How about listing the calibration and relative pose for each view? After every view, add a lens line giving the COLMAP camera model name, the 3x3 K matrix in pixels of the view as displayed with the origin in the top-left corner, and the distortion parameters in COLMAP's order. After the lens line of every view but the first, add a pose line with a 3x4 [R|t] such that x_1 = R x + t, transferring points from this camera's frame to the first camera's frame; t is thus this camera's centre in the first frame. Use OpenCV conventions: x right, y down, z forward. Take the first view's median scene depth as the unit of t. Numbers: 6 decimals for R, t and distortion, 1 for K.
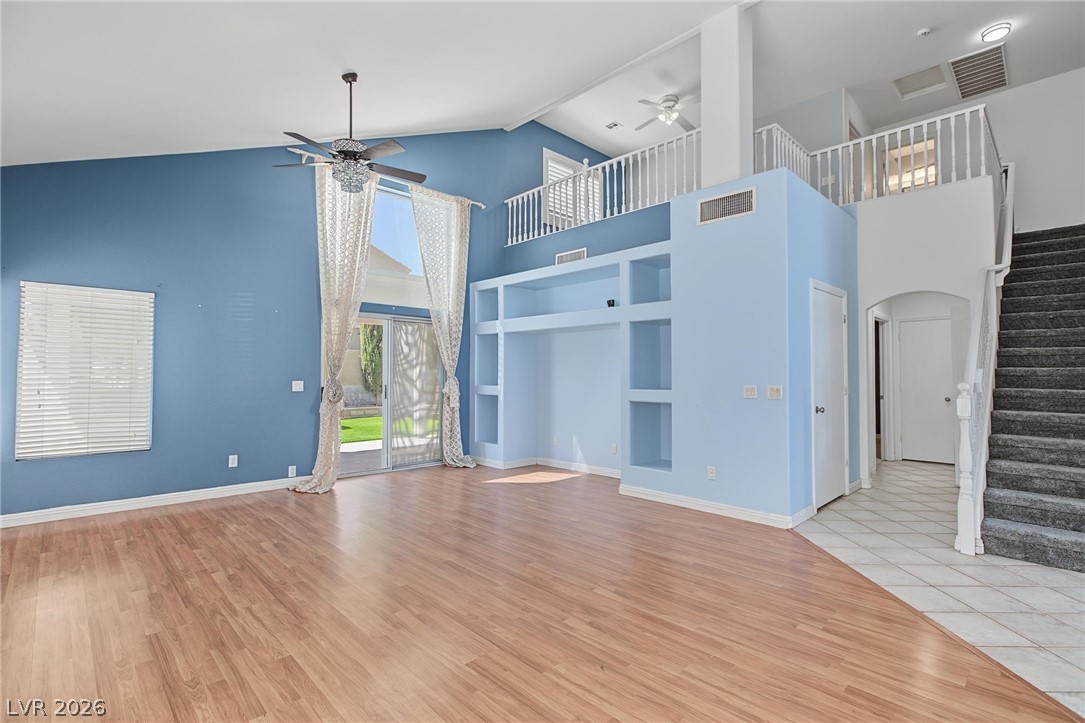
lens RADIAL K [[490.9, 0, 541.3], [0, 490.9, 360.1], [0, 0, 1]] dist [-0.014717, 0.004718]
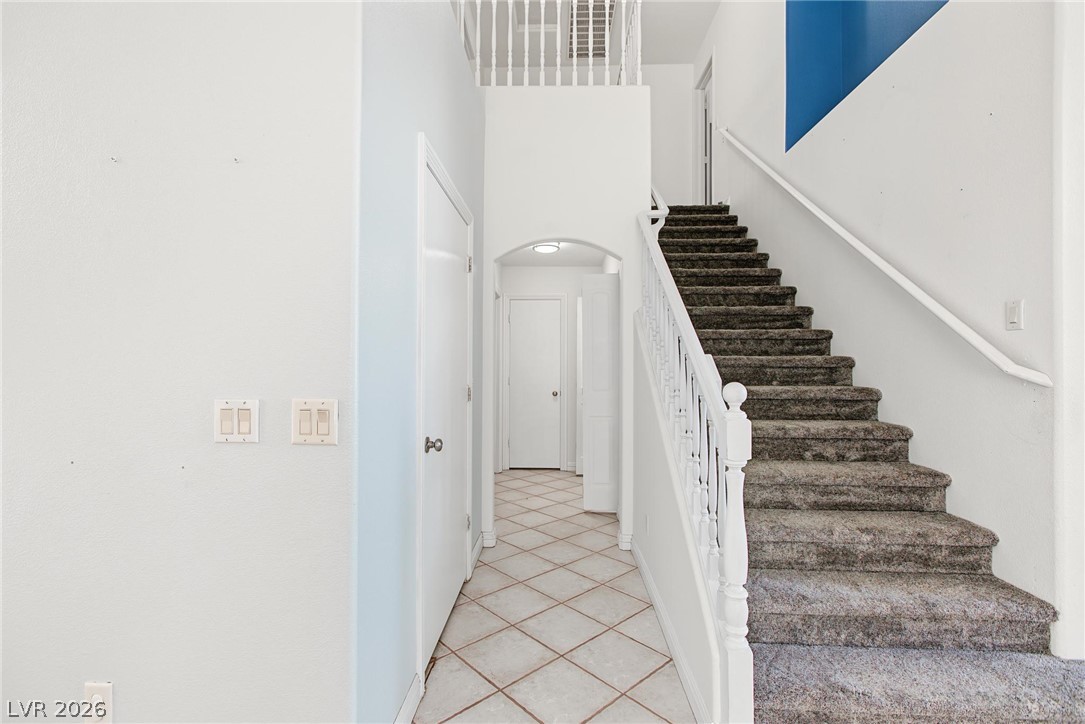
lens RADIAL K [[474.0, 0, 527.1], [0, 474.0, 361.6], [0, 0, 1]] dist [-0.000207, 0.002246]
pose [[0.731939, 0.005275, 0.681350, 0.351177], [-0.015676, 0.999836, 0.009100, 0.022195], [-0.681190, -0.017342, 0.731901, 0.651766]]
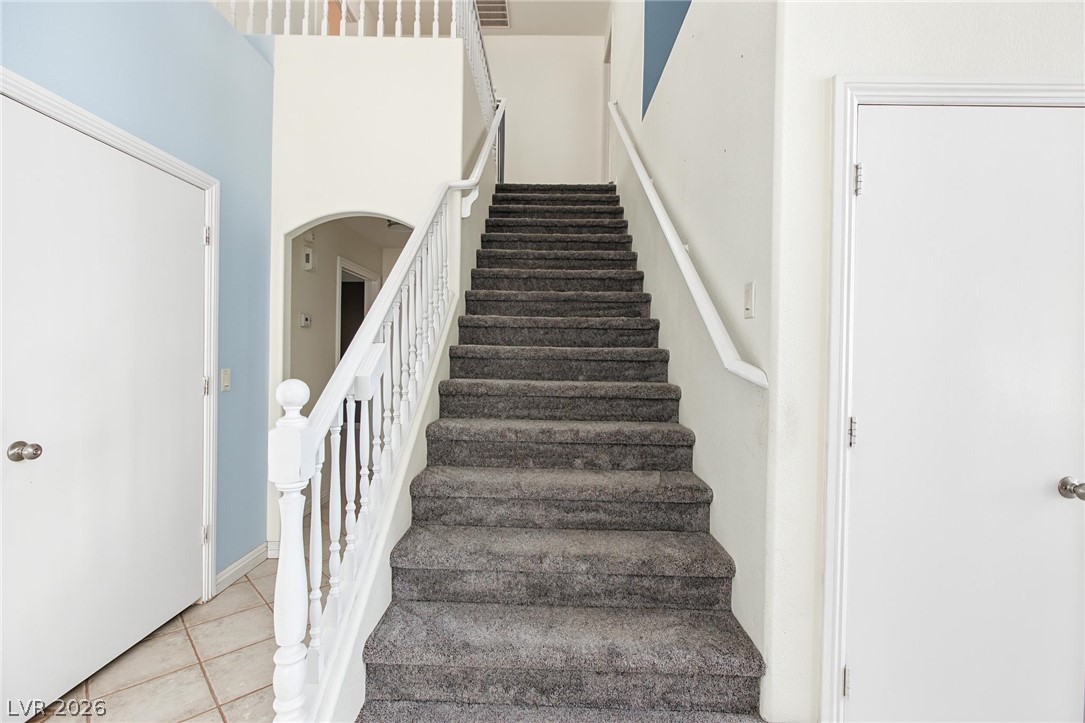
lens RADIAL K [[474.0, 0, 527.1], [0, 474.0, 361.1], [0, 0, 1]] dist [-0.000207, 0.002246]
pose [[0.720619, 0.001484, 0.693330, 0.609180], [-0.028244, 0.999230, 0.027217, 0.017747], [-0.692756, -0.039196, 0.720106, 0.524614]]
